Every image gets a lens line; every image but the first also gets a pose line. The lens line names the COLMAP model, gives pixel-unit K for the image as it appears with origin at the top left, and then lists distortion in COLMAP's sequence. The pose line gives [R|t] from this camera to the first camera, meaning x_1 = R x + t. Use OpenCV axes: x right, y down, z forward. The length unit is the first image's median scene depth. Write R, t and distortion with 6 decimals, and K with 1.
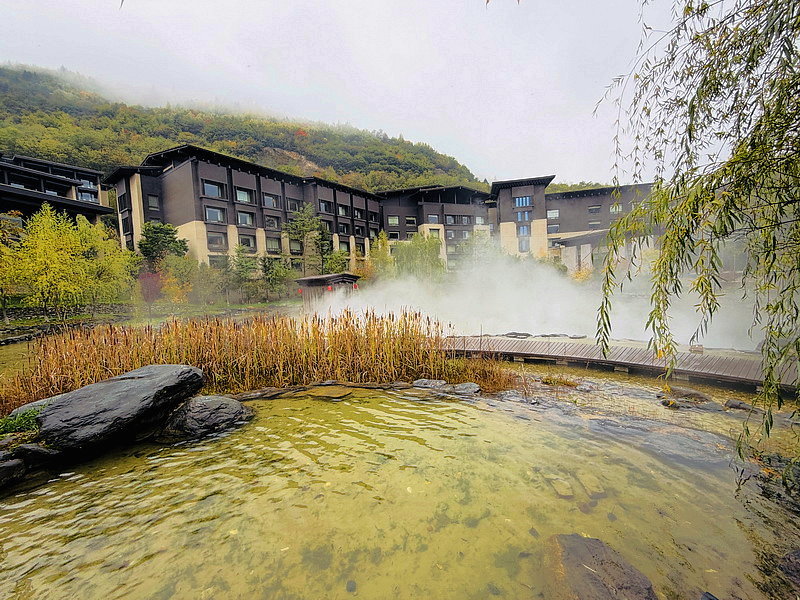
lens RADIAL K [[317.6, 0, 397.7], [0, 317.6, 301.4], [0, 0, 1]] dist [-0.000398, 0.000138]
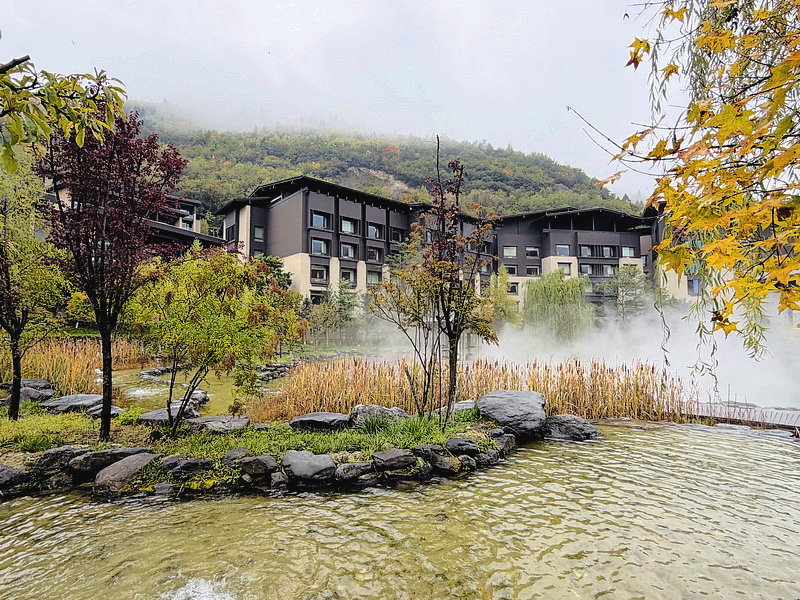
lens RADIAL K [[408.3, 0, 397.0], [0, 408.3, 303.0], [0, 0, 1]] dist [0.000489, -0.000230]
pose [[0.971779, 0.033735, -0.233469, -0.073622], [-0.060503, 0.992258, -0.108460, 0.004535], [0.228003, 0.119525, 0.966296, -0.075296]]
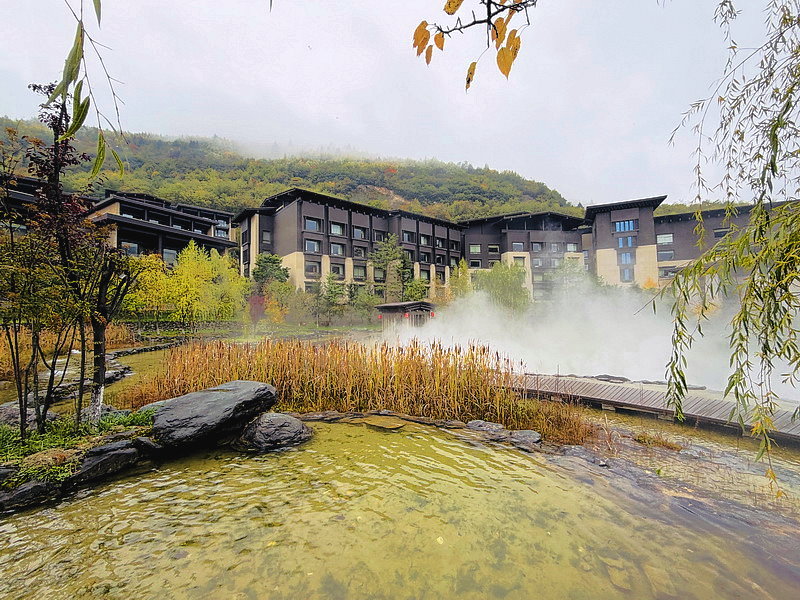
lens RADIAL K [[317.6, 0, 397.6], [0, 317.6, 301.2], [0, 0, 1]] dist [-0.000398, 0.000138]
pose [[0.967831, 0.027114, -0.250136, 0.007030], [-0.048524, 0.995627, -0.079828, -0.002225], [0.246878, 0.089397, 0.964914, -0.001084]]
